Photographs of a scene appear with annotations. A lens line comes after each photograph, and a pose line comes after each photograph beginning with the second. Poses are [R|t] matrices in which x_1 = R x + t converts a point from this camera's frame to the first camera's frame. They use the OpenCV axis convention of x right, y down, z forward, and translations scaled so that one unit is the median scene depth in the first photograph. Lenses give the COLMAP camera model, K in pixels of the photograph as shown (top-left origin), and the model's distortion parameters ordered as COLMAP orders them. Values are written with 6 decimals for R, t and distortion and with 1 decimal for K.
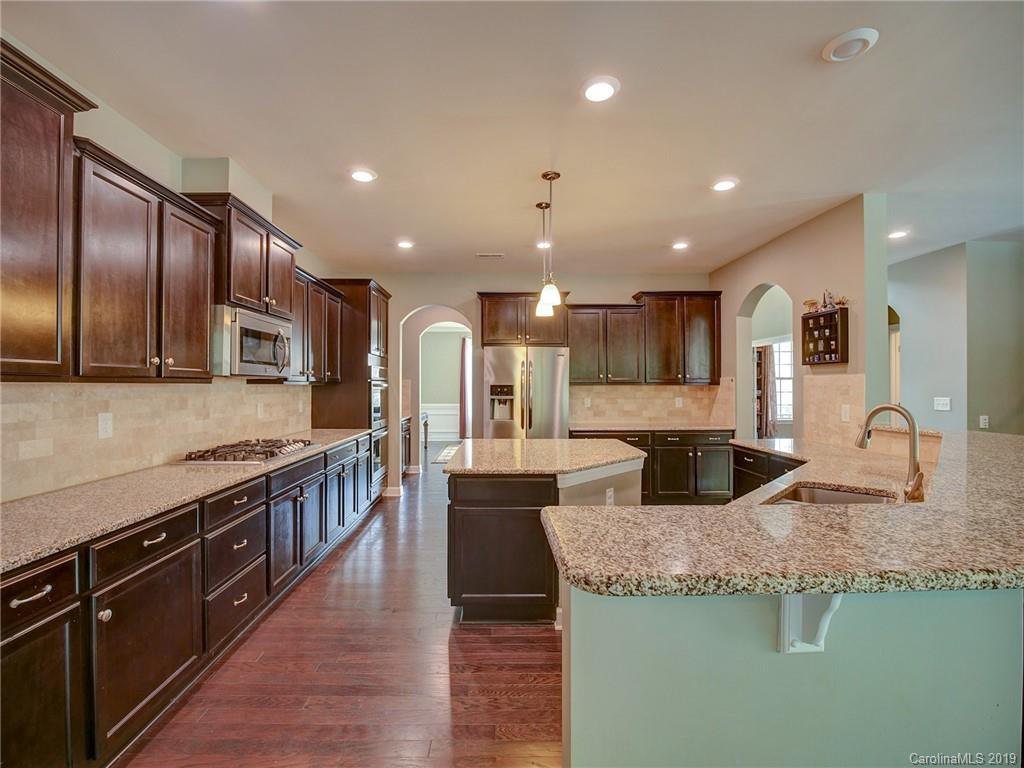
lens RADIAL K [[469.4, 0, 499.2], [0, 469.4, 382.3], [0, 0, 1]] dist [-0.015232, -0.000429]
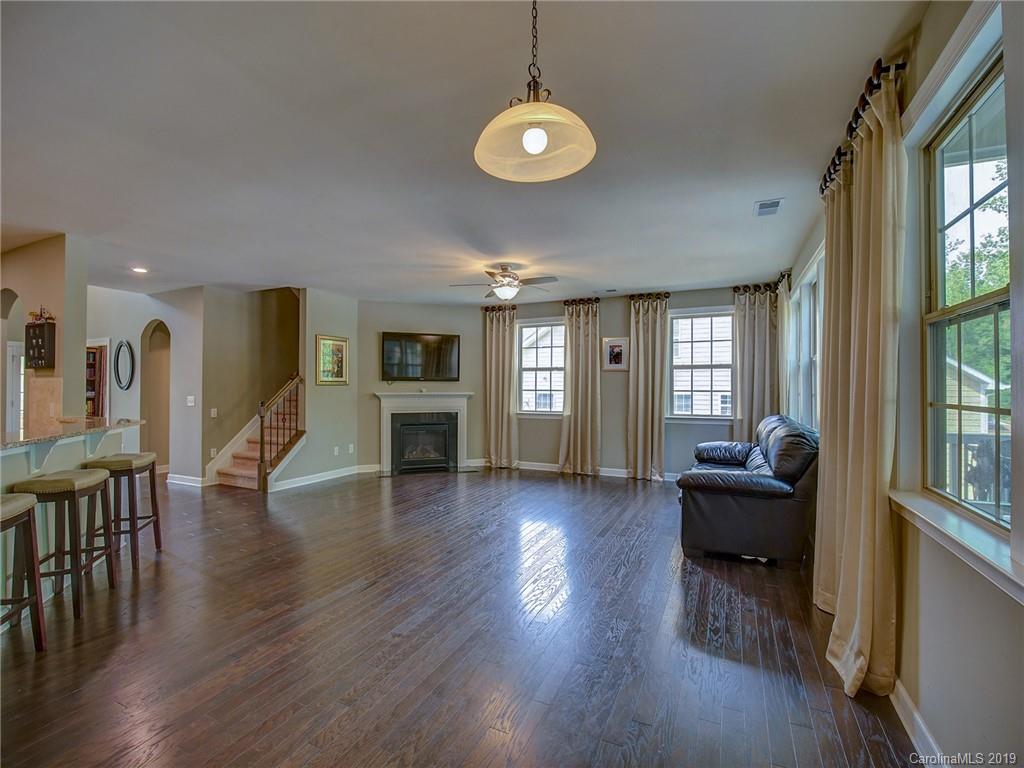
lens RADIAL K [[469.4, 0, 513.5], [0, 469.4, 386.8], [0, 0, 1]] dist [-0.015232, -0.000429]
pose [[0.435616, 0.004777, 0.900120, 0.158215], [-0.010876, 0.999941, -0.000043, -0.005925], [-0.900067, -0.009770, 0.435642, -0.520950]]
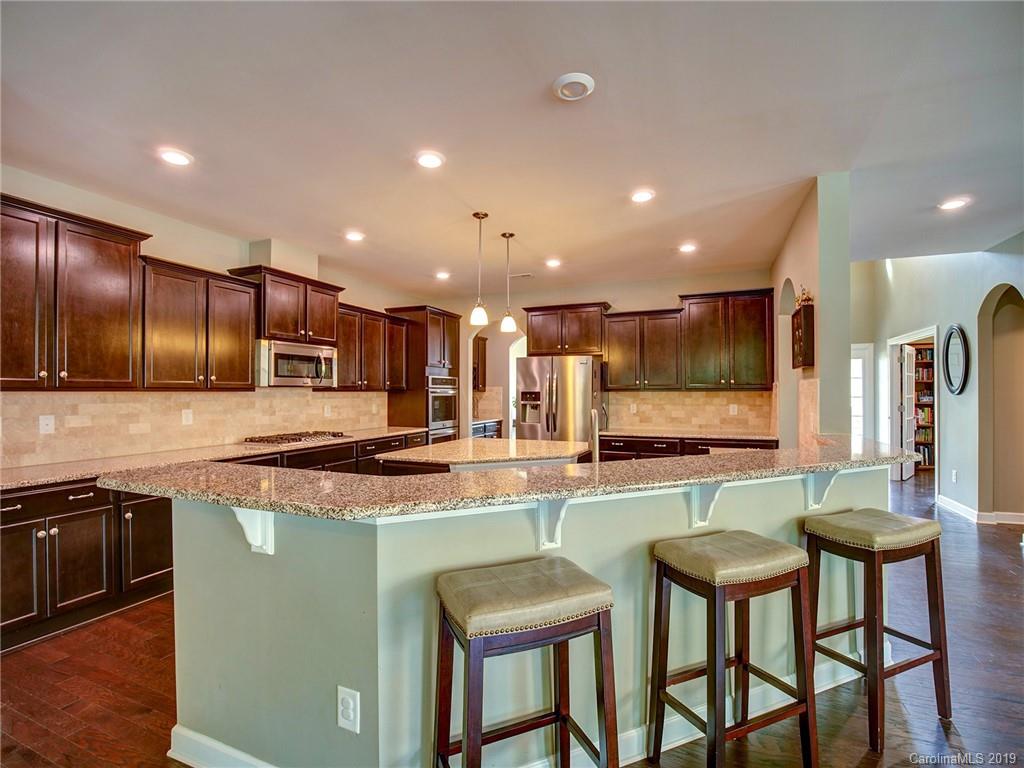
lens RADIAL K [[469.4, 0, 515.6], [0, 469.4, 386.9], [0, 0, 1]] dist [-0.015232, -0.000429]
pose [[0.920257, -0.006526, -0.391260, 0.490477], [0.005335, 0.999977, -0.004131, -0.001037], [0.391278, 0.001714, 0.920271, -0.041929]]
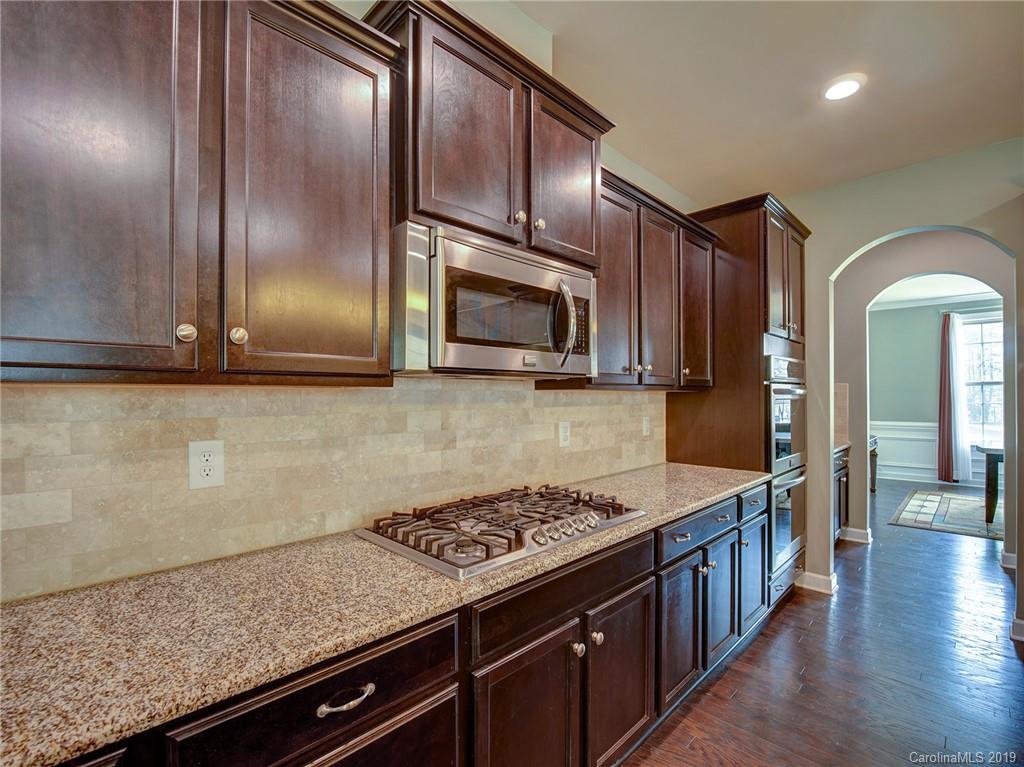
lens RADIAL K [[469.4, 0, 506.5], [0, 469.4, 395.2], [0, 0, 1]] dist [-0.015232, -0.000429]
pose [[0.695652, -0.004091, -0.718367, -0.115851], [0.008819, 0.999957, 0.002846, 0.007544], [0.718325, -0.008315, 0.695658, 0.481980]]
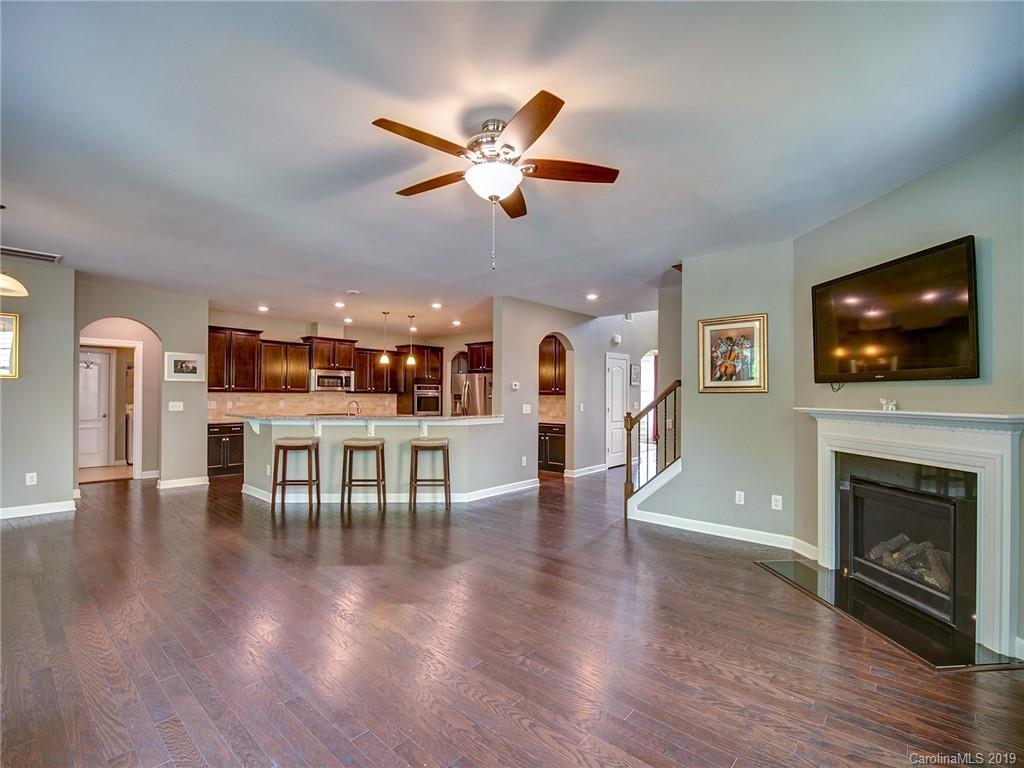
lens RADIAL K [[469.4, 0, 514.2], [0, 469.4, 390.8], [0, 0, 1]] dist [-0.015232, -0.000429]
pose [[0.743569, 0.000074, -0.668659, 1.769771], [-0.001901, 0.999996, -0.002002, -0.006262], [0.668656, 0.002760, 0.743566, -0.334327]]
